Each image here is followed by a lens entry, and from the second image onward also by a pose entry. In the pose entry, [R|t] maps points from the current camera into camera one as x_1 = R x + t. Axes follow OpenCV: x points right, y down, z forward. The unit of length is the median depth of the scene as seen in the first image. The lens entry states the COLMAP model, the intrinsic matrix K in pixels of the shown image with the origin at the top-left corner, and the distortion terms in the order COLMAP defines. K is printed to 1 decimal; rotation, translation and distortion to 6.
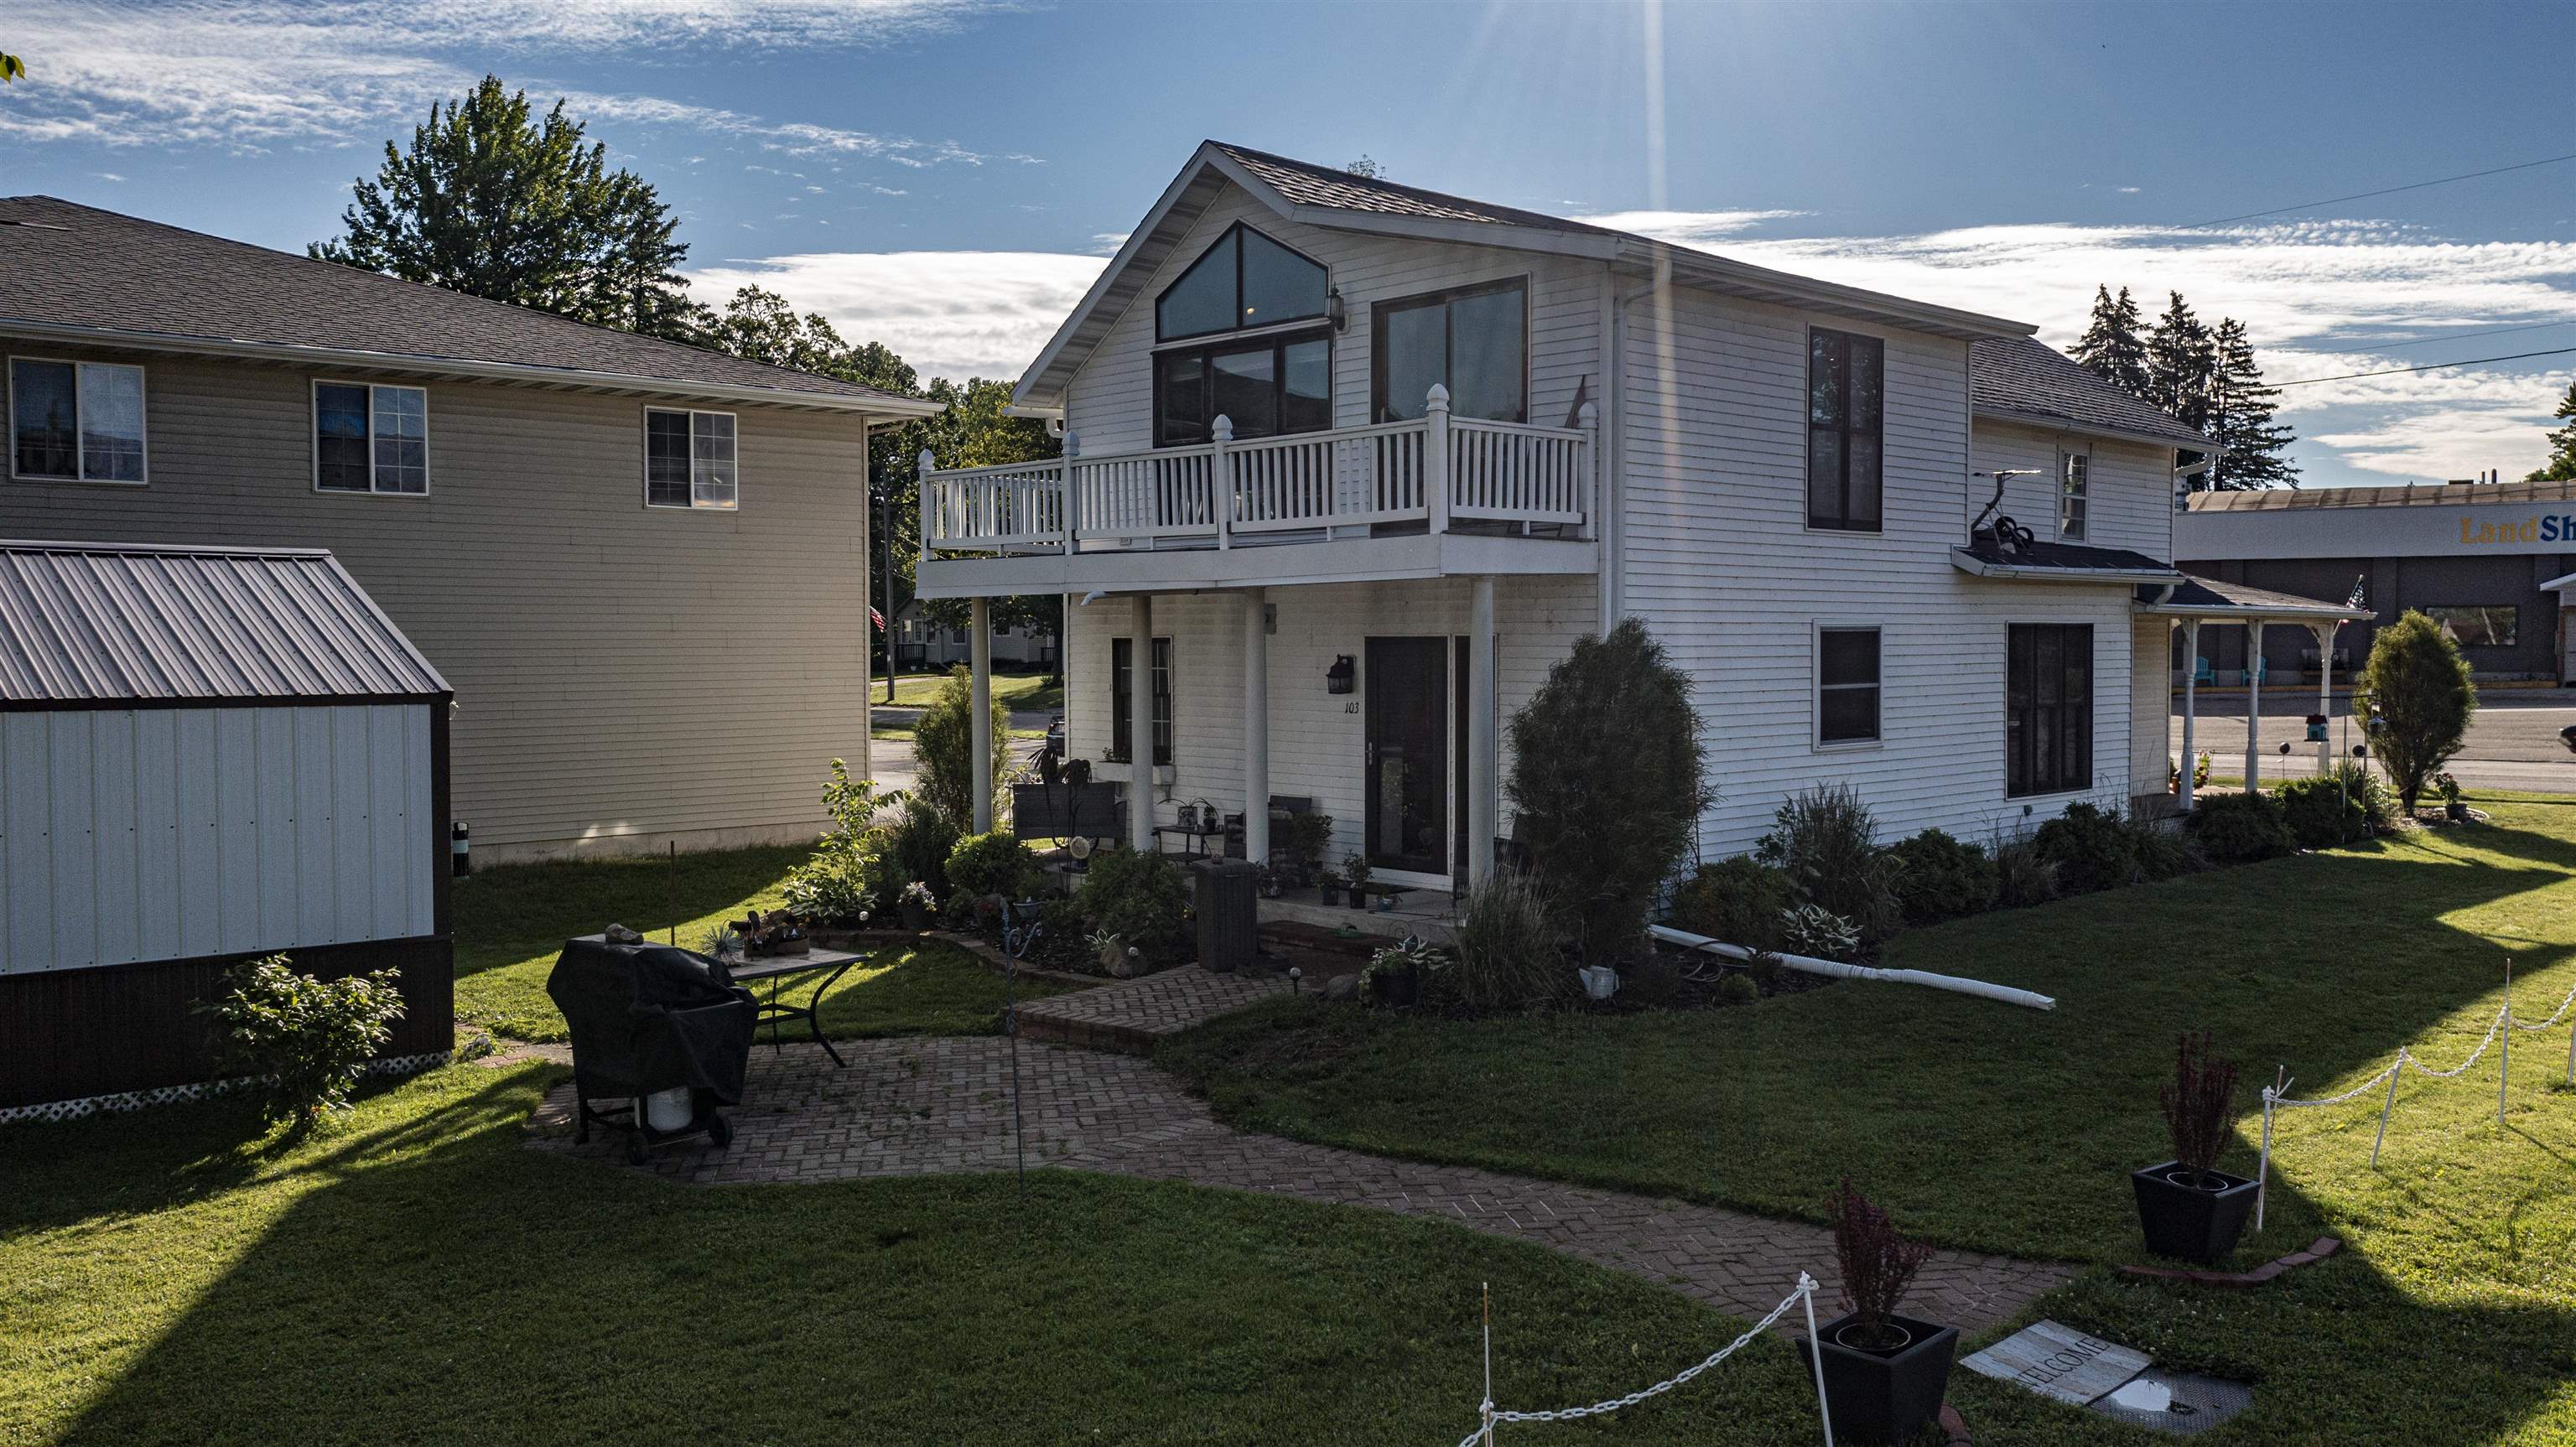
lens RADIAL K [[2037.6, 0, 1289.0], [0, 2037.6, 729.3], [0, 0, 1]] dist [-0.022418, 0.007455]
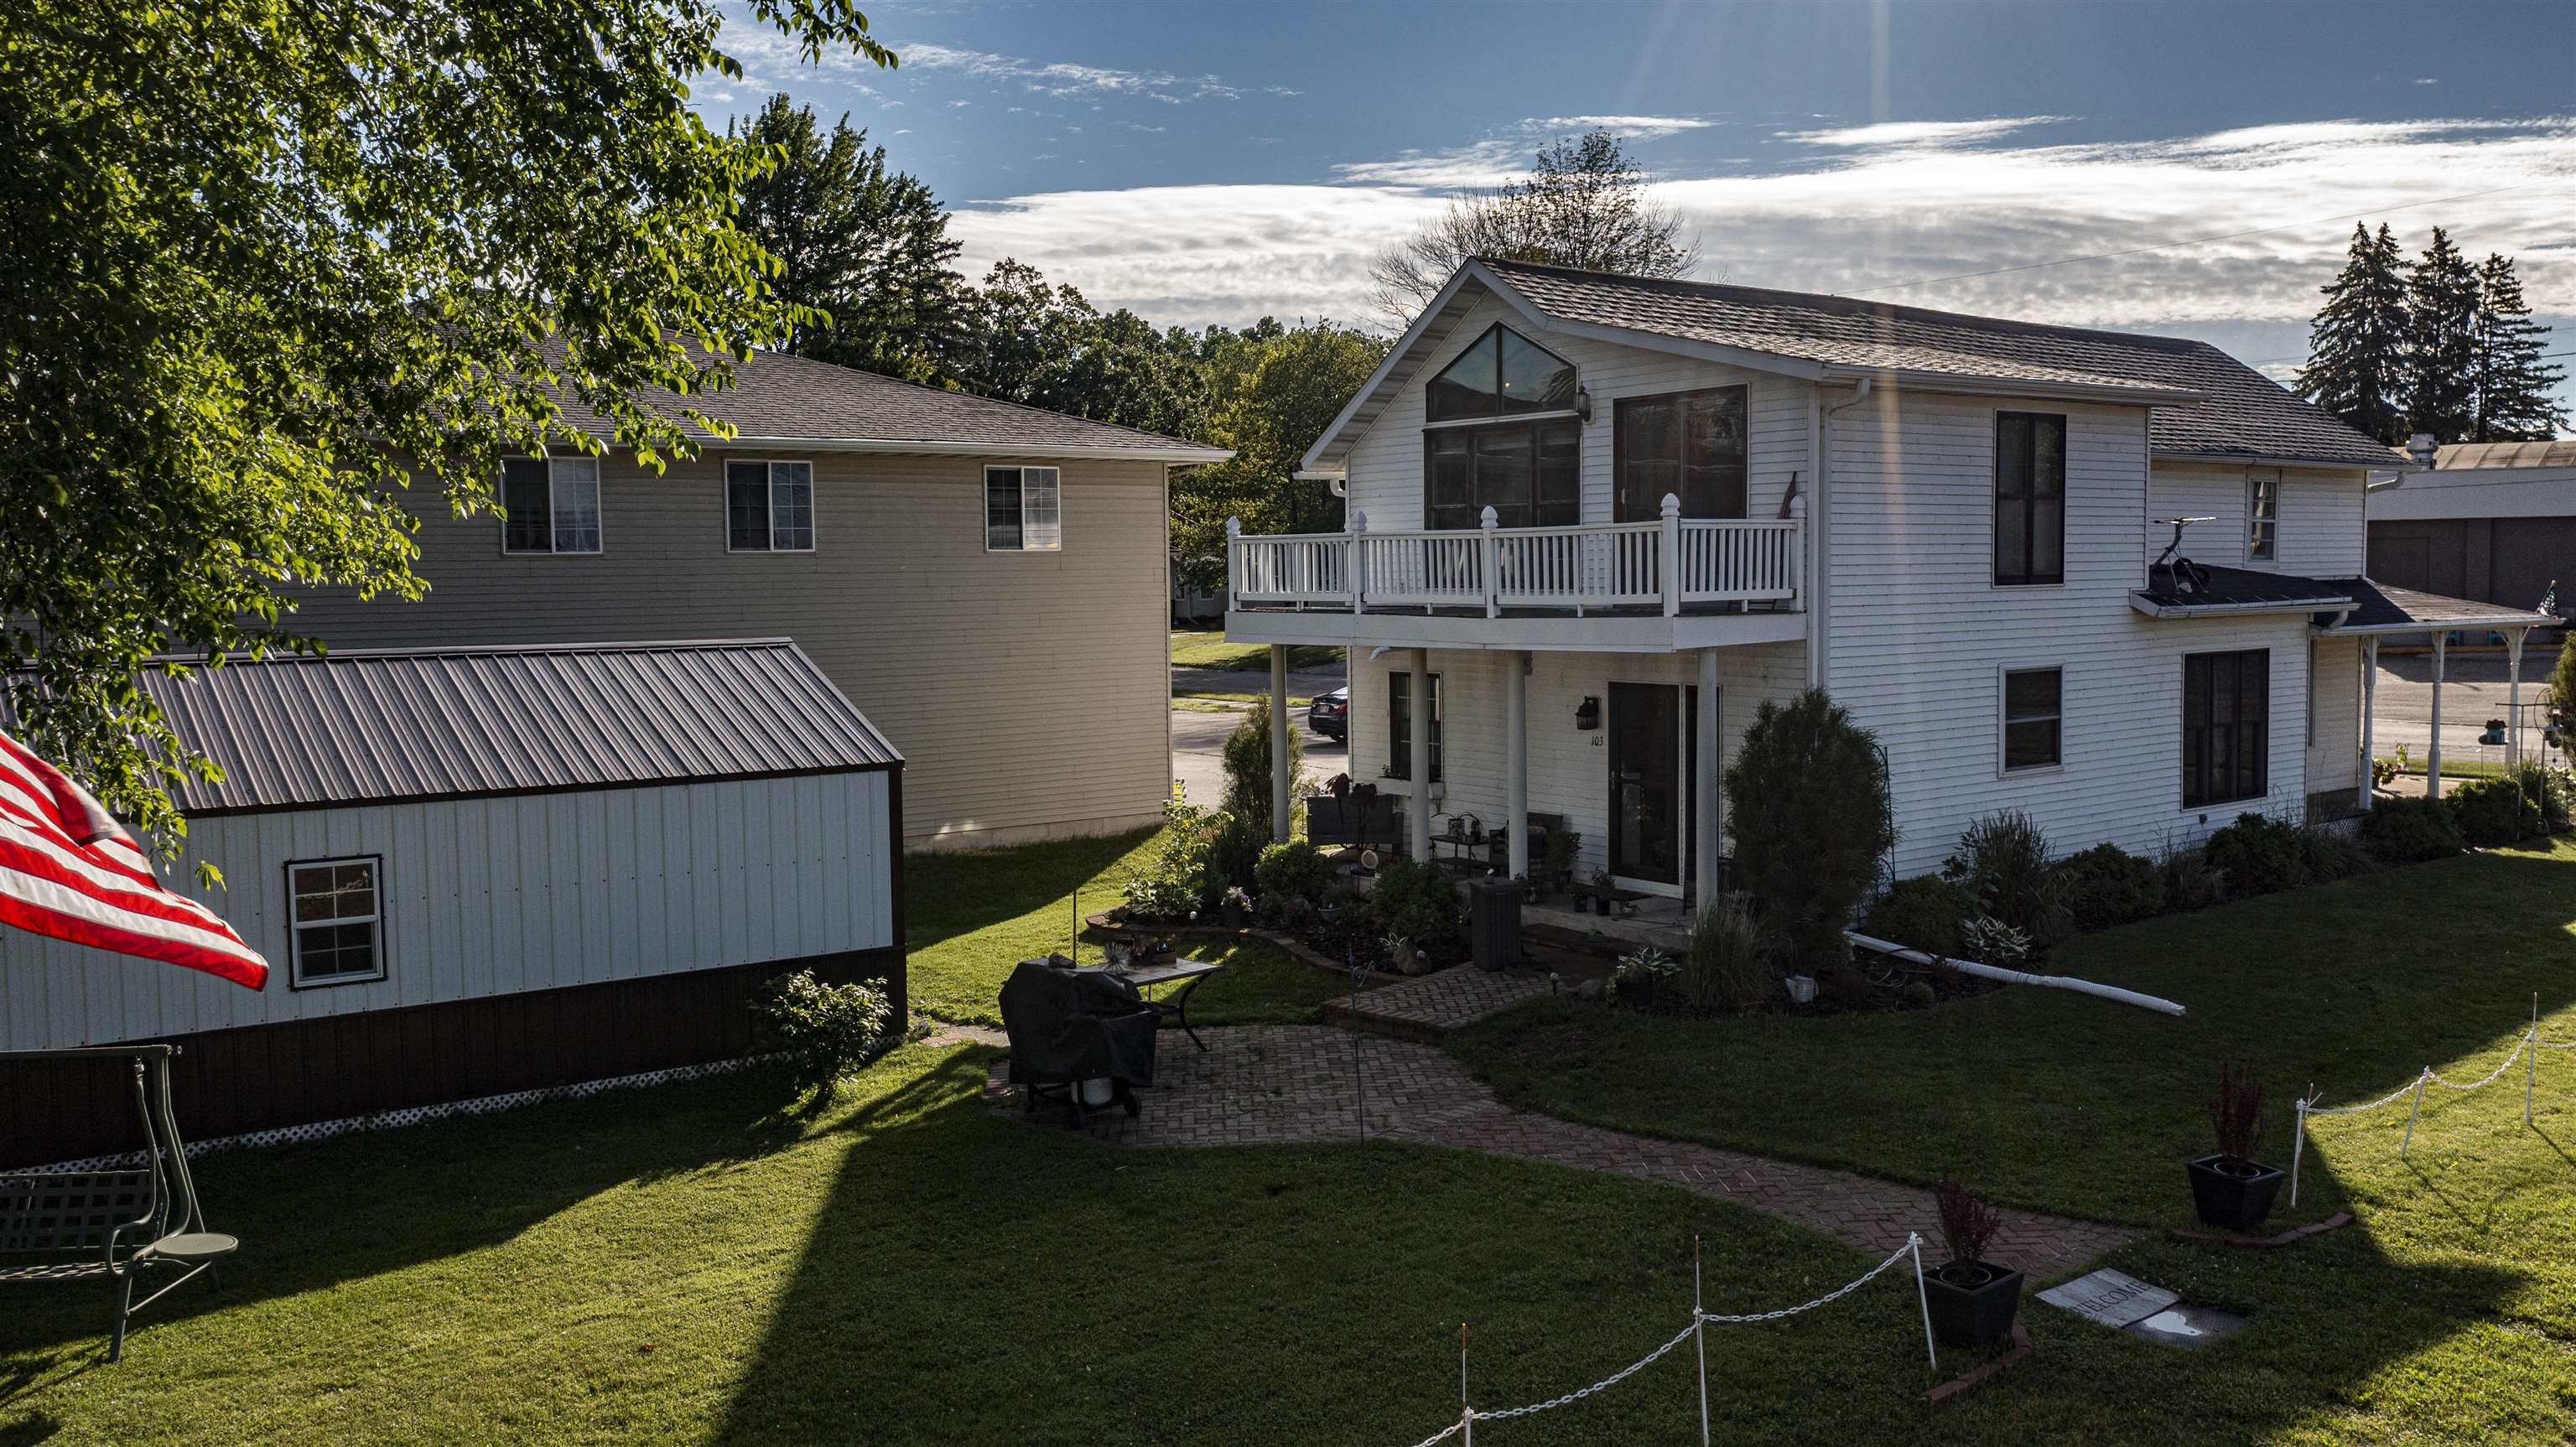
lens RADIAL K [[2037.6, 0, 1289.0], [0, 2037.6, 729.3], [0, 0, 1]] dist [-0.022418, 0.007455]
pose [[0.993557, -0.002873, -0.113294, -0.014611], [0.006663, 0.999430, 0.033094, -0.065195], [0.113134, -0.033636, 0.993010, -0.220485]]
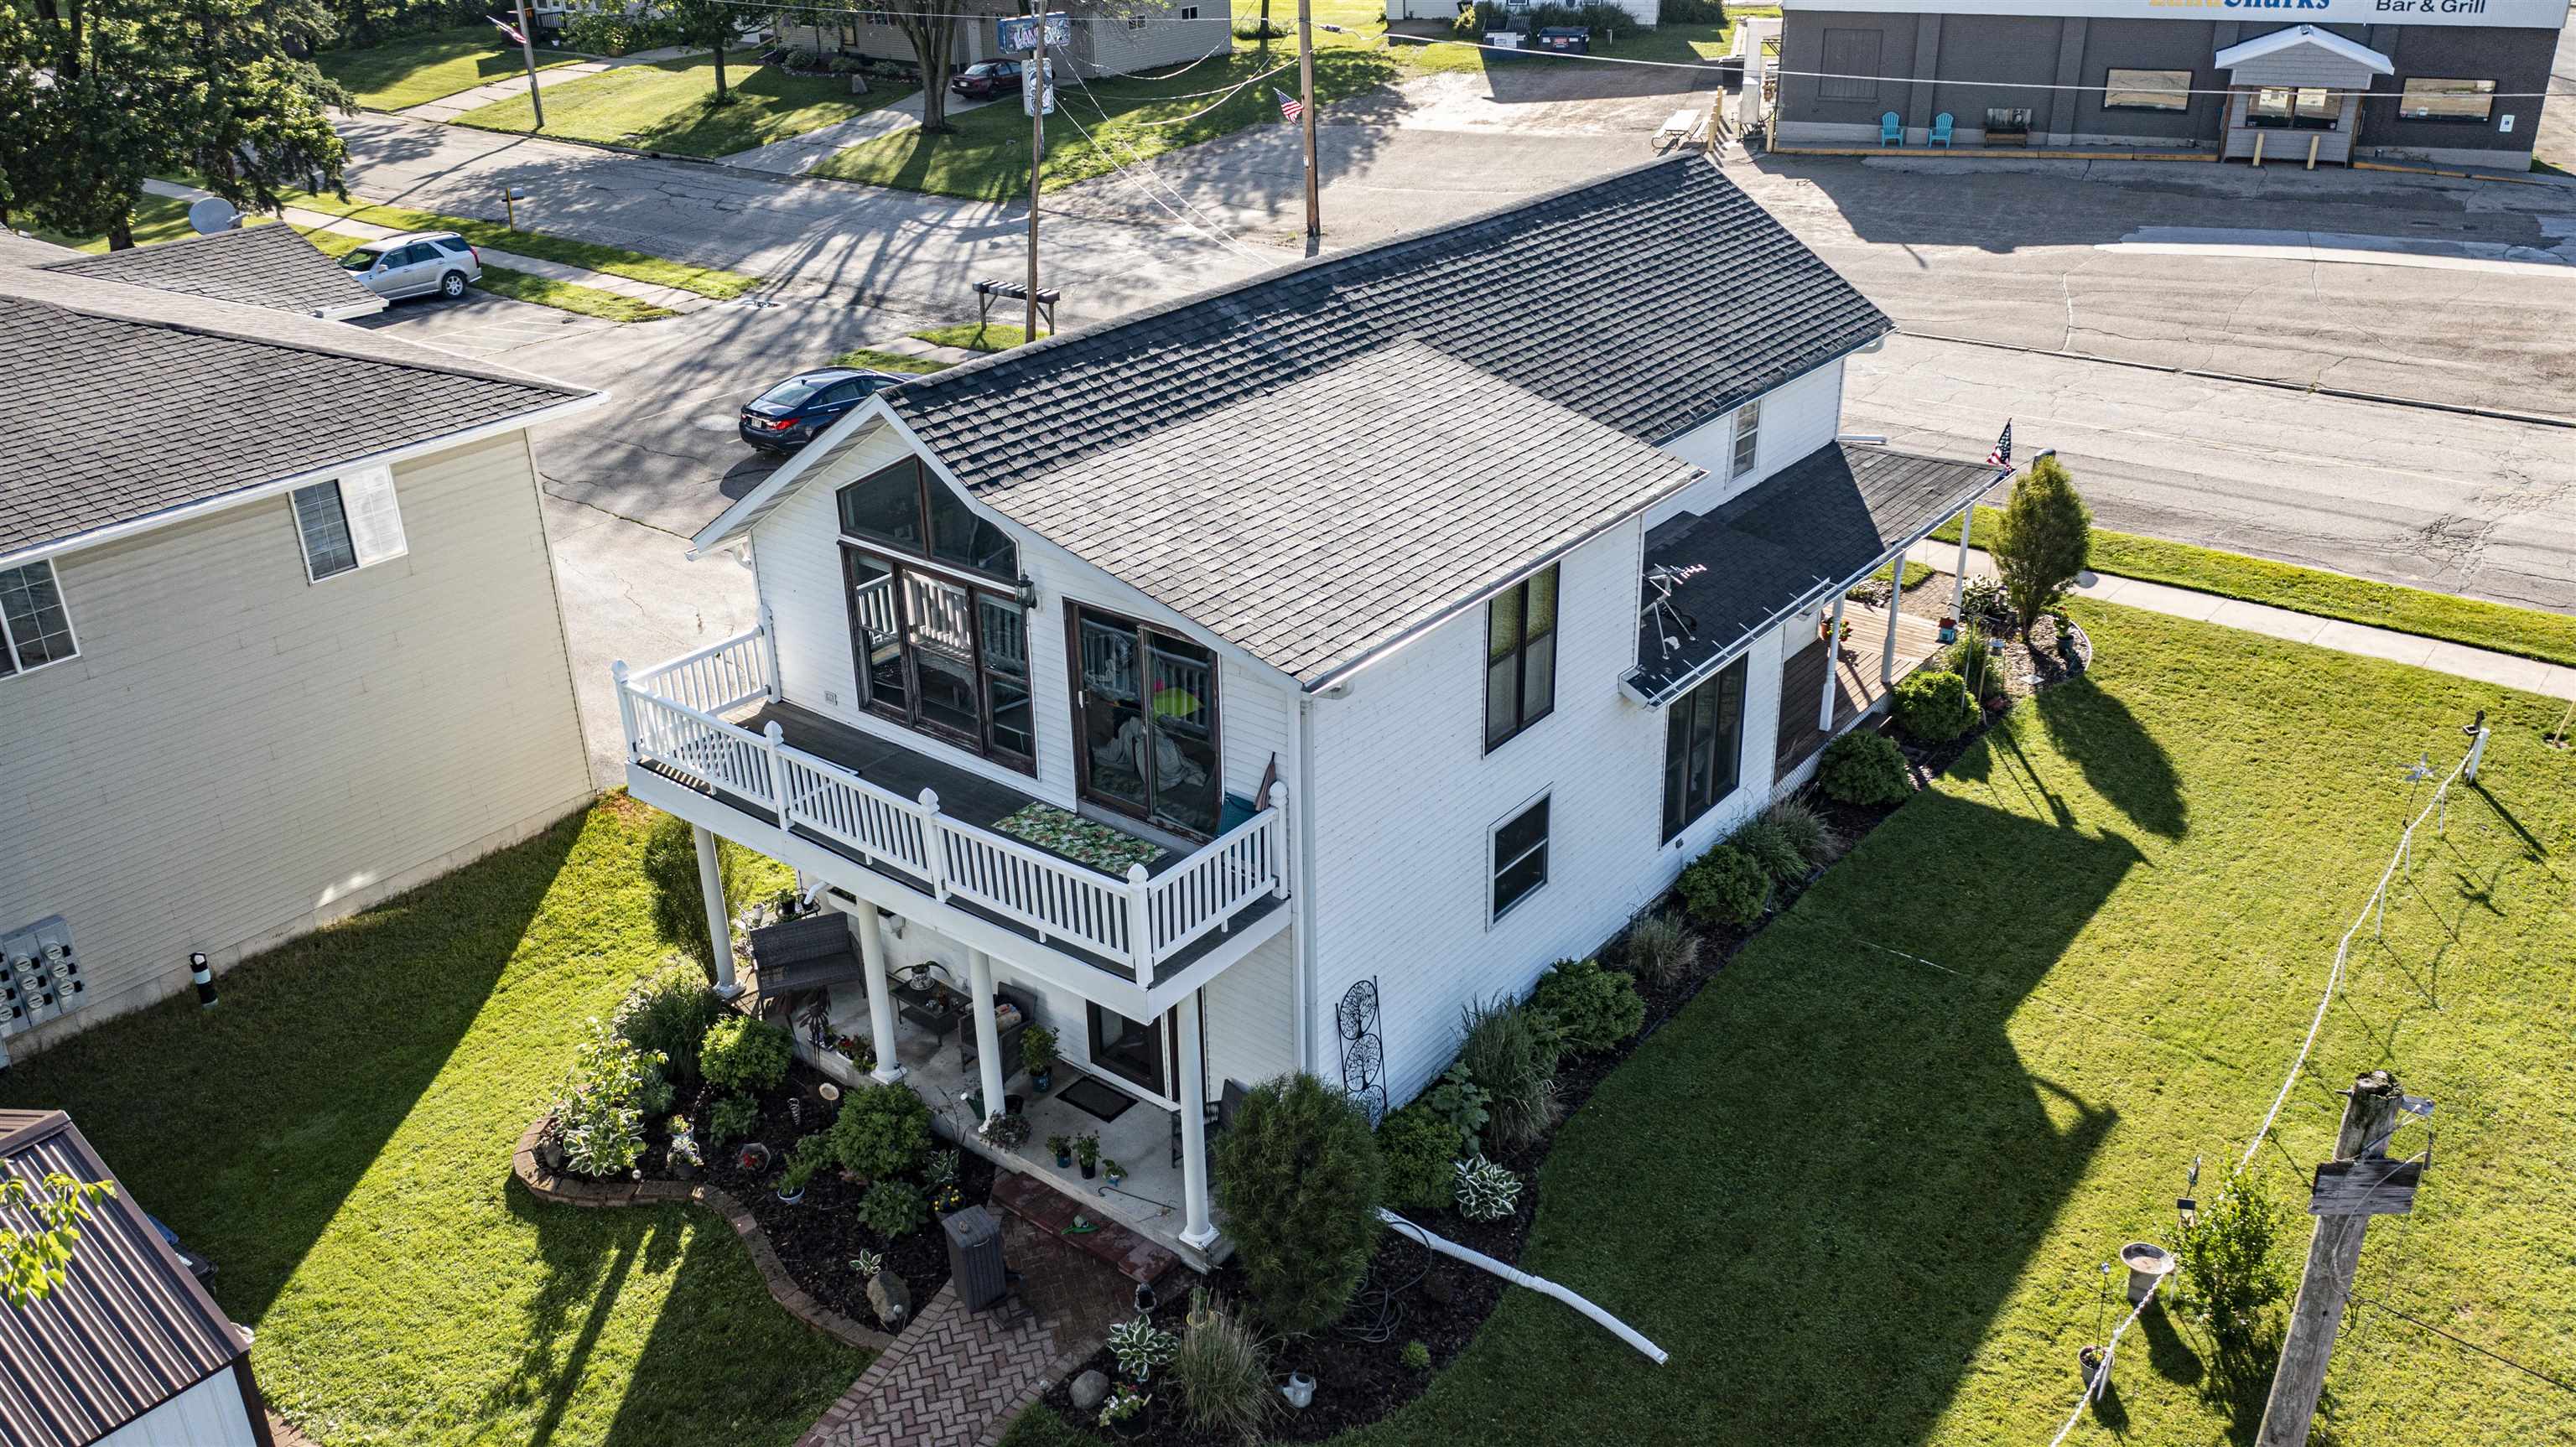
lens RADIAL K [[2037.6, 0, 1289.0], [0, 2037.6, 729.3], [0, 0, 1]] dist [-0.022418, 0.007455]
pose [[0.989136, -0.079168, 0.123865, 0.023828], [0.024961, 0.920813, 0.389205, -0.594994], [-0.144869, -0.381885, 0.912785, 0.046840]]
